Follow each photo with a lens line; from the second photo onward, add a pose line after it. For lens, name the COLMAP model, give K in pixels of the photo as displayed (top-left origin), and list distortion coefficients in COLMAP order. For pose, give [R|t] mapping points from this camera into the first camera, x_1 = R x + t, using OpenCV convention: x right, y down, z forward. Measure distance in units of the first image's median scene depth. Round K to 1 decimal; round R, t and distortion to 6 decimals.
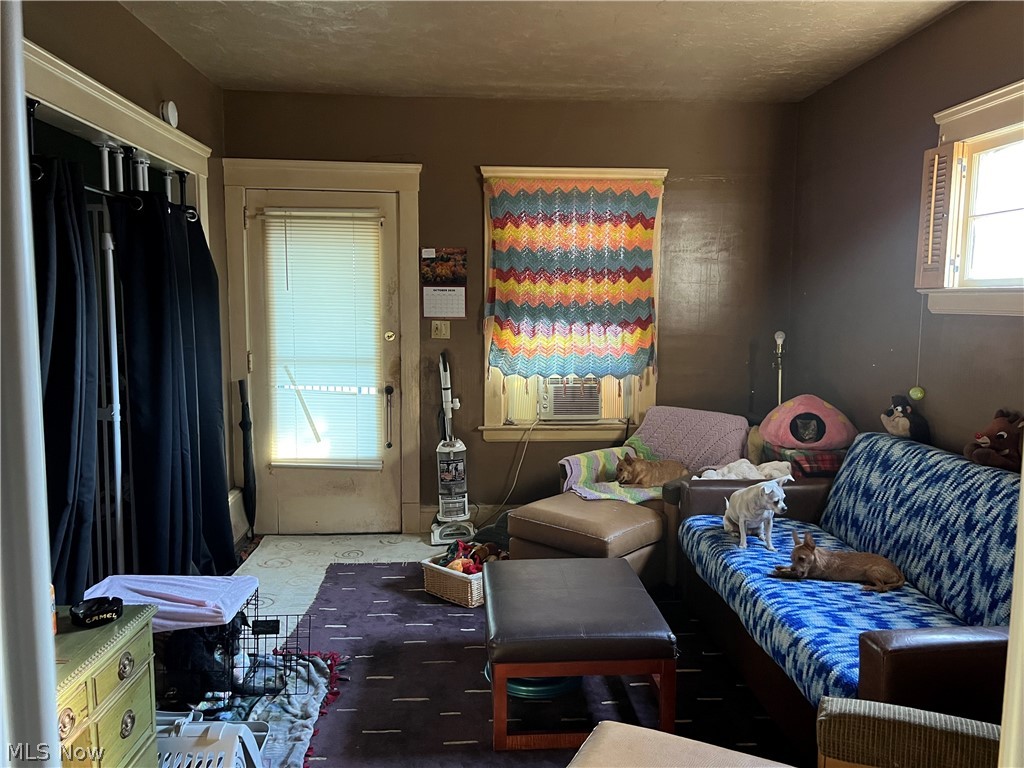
lens RADIAL K [[765.1, 0, 515.8], [0, 765.1, 381.8], [0, 0, 1]] dist [0.067742, -0.080191]
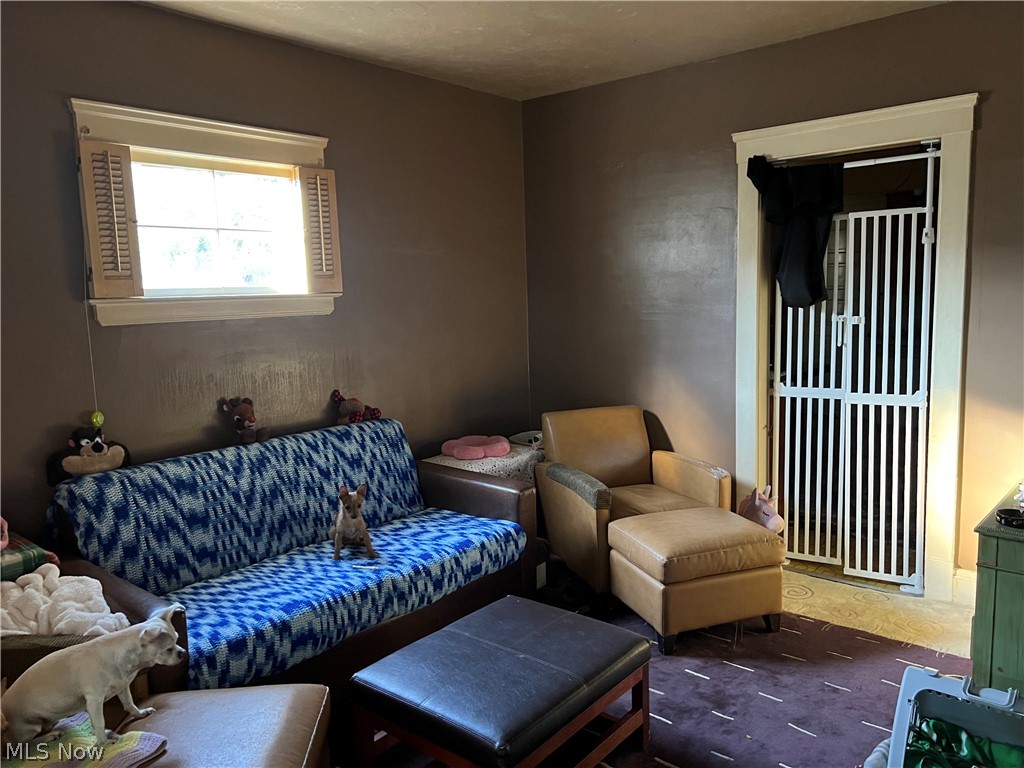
lens RADIAL K [[765.1, 0, 515.8], [0, 765.1, 381.8], [0, 0, 1]] dist [0.067742, -0.080191]
pose [[-0.717122, -0.070146, 0.693409, -0.519640], [0.102739, 0.973413, 0.204724, -0.192276], [-0.689333, 0.218052, -0.690849, 1.560194]]
